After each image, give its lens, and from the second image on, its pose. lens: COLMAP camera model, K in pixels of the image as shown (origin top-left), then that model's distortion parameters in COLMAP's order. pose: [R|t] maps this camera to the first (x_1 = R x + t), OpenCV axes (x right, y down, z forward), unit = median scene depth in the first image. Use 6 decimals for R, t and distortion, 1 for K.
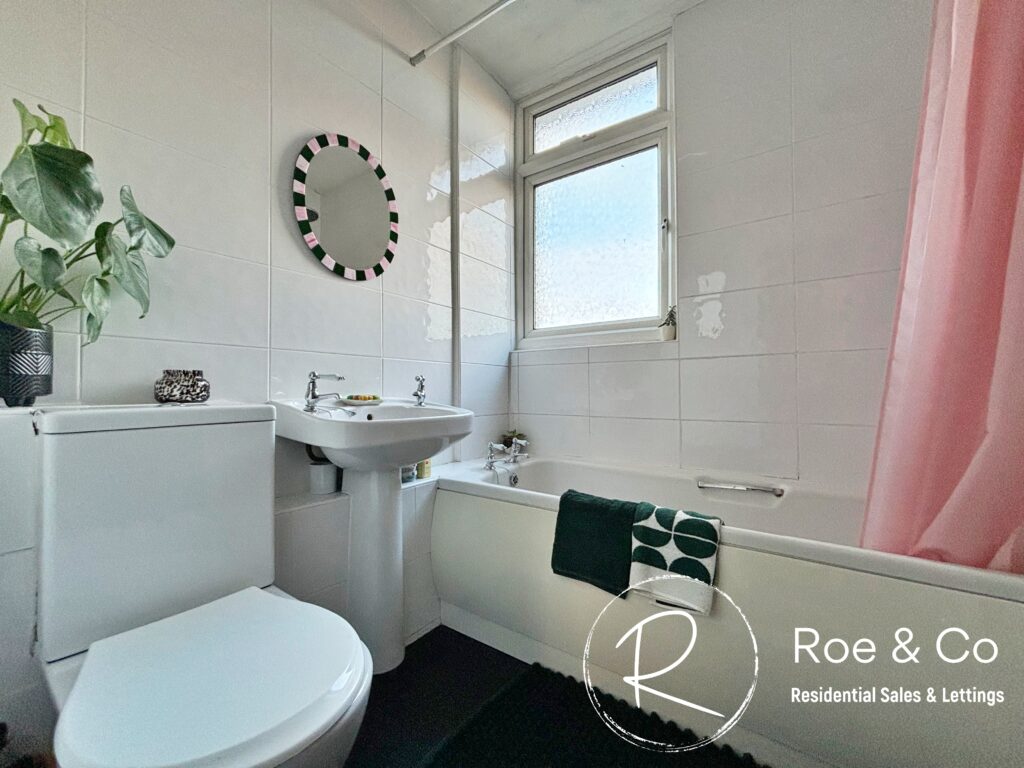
lens RADIAL K [[414.3, 0, 512.6], [0, 414.3, 386.1], [0, 0, 1]] dist [-0.000417, 0.000292]
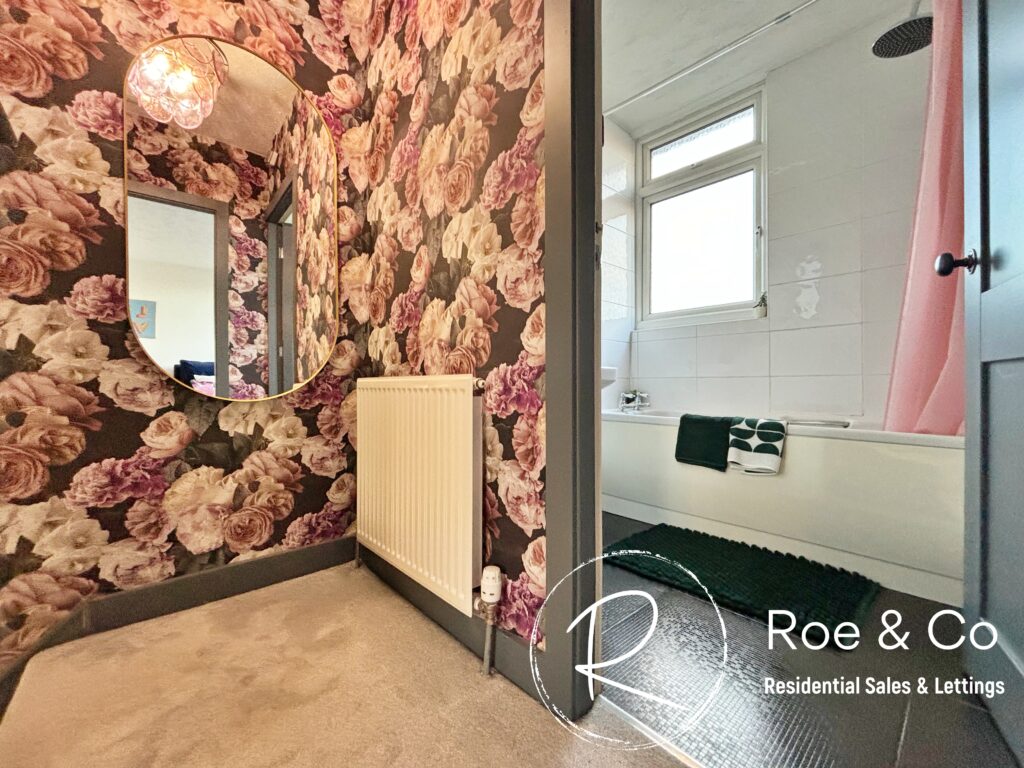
lens RADIAL K [[414.3, 0, 512.6], [0, 414.3, 386.1], [0, 0, 1]] dist [-0.000417, 0.000292]
pose [[0.978755, 0.001836, -0.205026, -0.130271], [0.002060, 0.999821, 0.018785, 0.082003], [0.205024, -0.018808, 0.978576, -0.468083]]
